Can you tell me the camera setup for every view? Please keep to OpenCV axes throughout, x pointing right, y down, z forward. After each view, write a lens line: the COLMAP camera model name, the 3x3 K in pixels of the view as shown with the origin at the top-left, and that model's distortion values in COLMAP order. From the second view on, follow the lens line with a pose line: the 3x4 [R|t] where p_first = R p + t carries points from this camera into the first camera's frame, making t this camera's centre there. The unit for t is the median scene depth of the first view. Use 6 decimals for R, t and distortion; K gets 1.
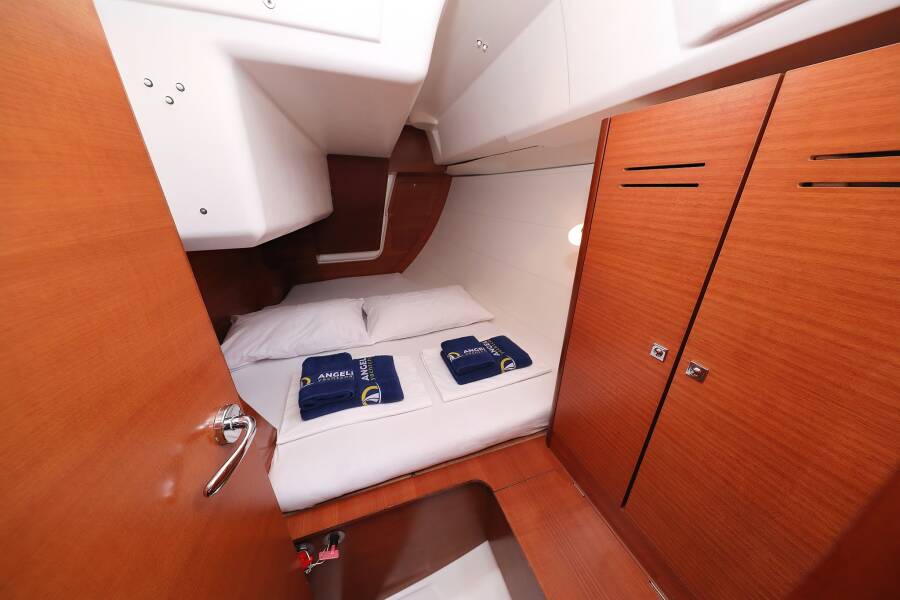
lens RADIAL K [[286.7, 0, 450.0], [0, 286.7, 300.0], [0, 0, 1]] dist [0.000600, -0.000051]
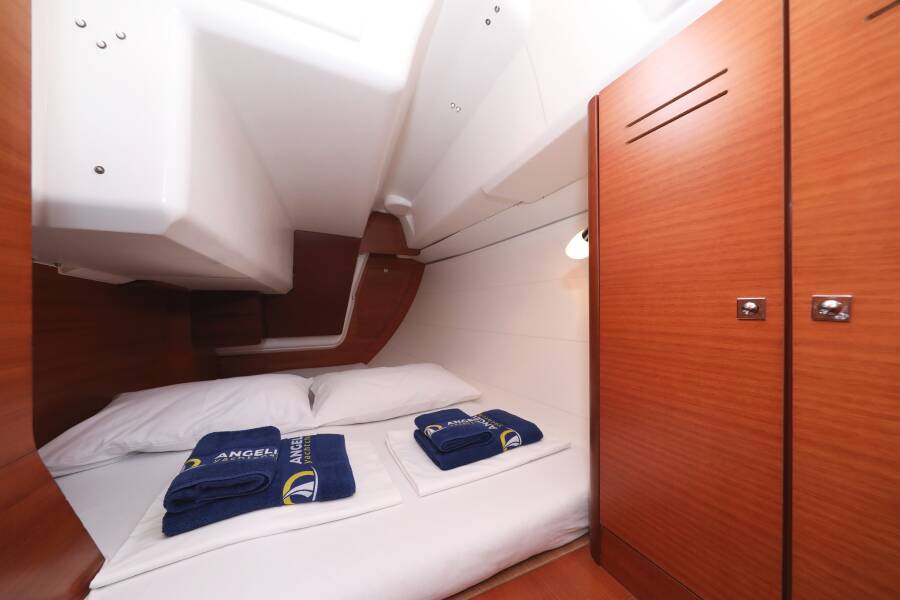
lens RADIAL K [[303.6, 0, 450.0], [0, 303.6, 300.0], [0, 0, 1]] dist [-0.004207, -0.000174]
pose [[0.995372, -0.001811, 0.096076, -0.019189], [0.039093, 0.920976, -0.387652, 0.209856], [-0.087782, 0.389614, 0.916785, 0.209145]]
